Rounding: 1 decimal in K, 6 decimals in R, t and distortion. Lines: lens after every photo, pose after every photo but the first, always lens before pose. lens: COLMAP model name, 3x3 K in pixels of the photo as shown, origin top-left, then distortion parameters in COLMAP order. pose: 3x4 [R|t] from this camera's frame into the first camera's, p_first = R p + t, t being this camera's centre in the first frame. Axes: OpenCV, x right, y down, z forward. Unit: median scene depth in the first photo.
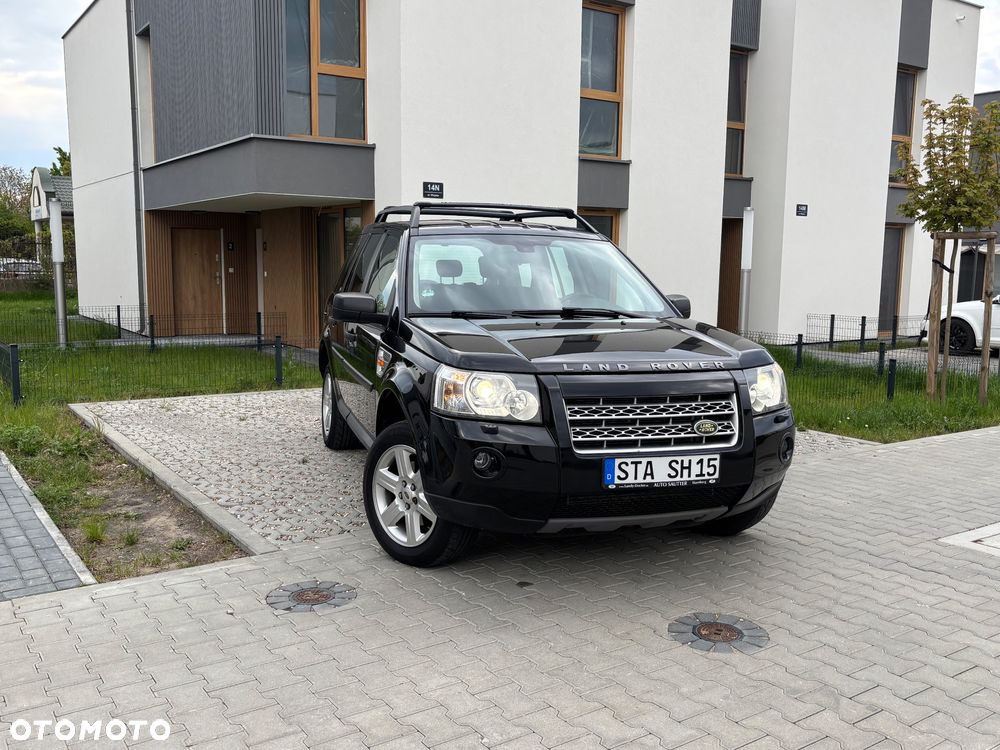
lens RADIAL K [[910.2, 0, 500.6], [0, 910.2, 380.7], [0, 0, 1]] dist [0.039249, -0.030727]
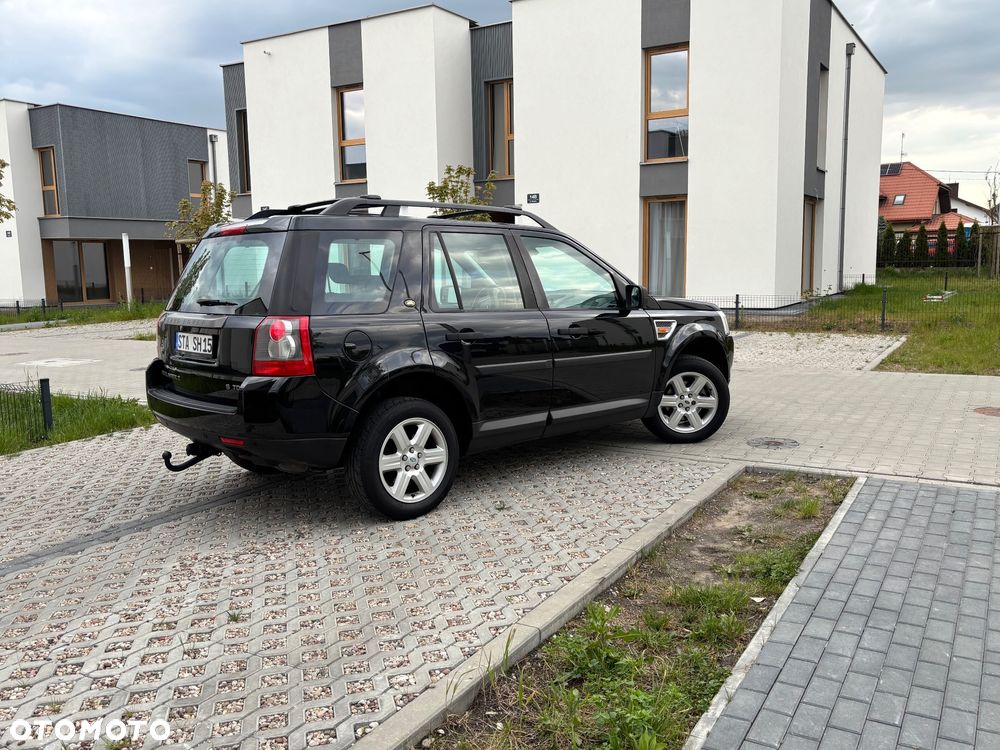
lens RADIAL K [[837.7, 0, 501.5], [0, 837.7, 374.4], [0, 0, 1]] dist [0.031369, -0.006605]
pose [[-0.420870, -0.126647, 0.898237, -1.474738], [0.131332, 0.971266, 0.198480, -0.299724], [-0.897564, 0.201502, -0.392144, 2.130452]]
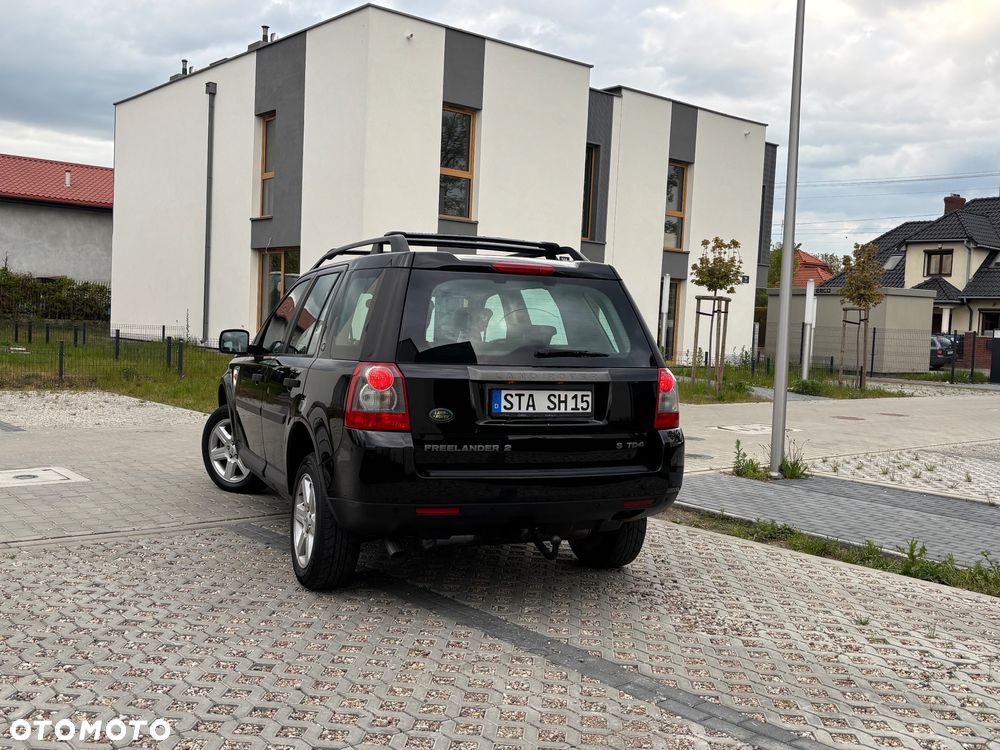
lens RADIAL K [[989.3, 0, 497.3], [0, 989.3, 379.1], [0, 0, 1]] dist [0.057878, -0.092902]
pose [[-0.993922, -0.054824, -0.095459, -0.008073], [-0.071508, 0.980838, 0.181227, -0.398197], [0.083694, 0.186952, -0.978797, 3.199711]]
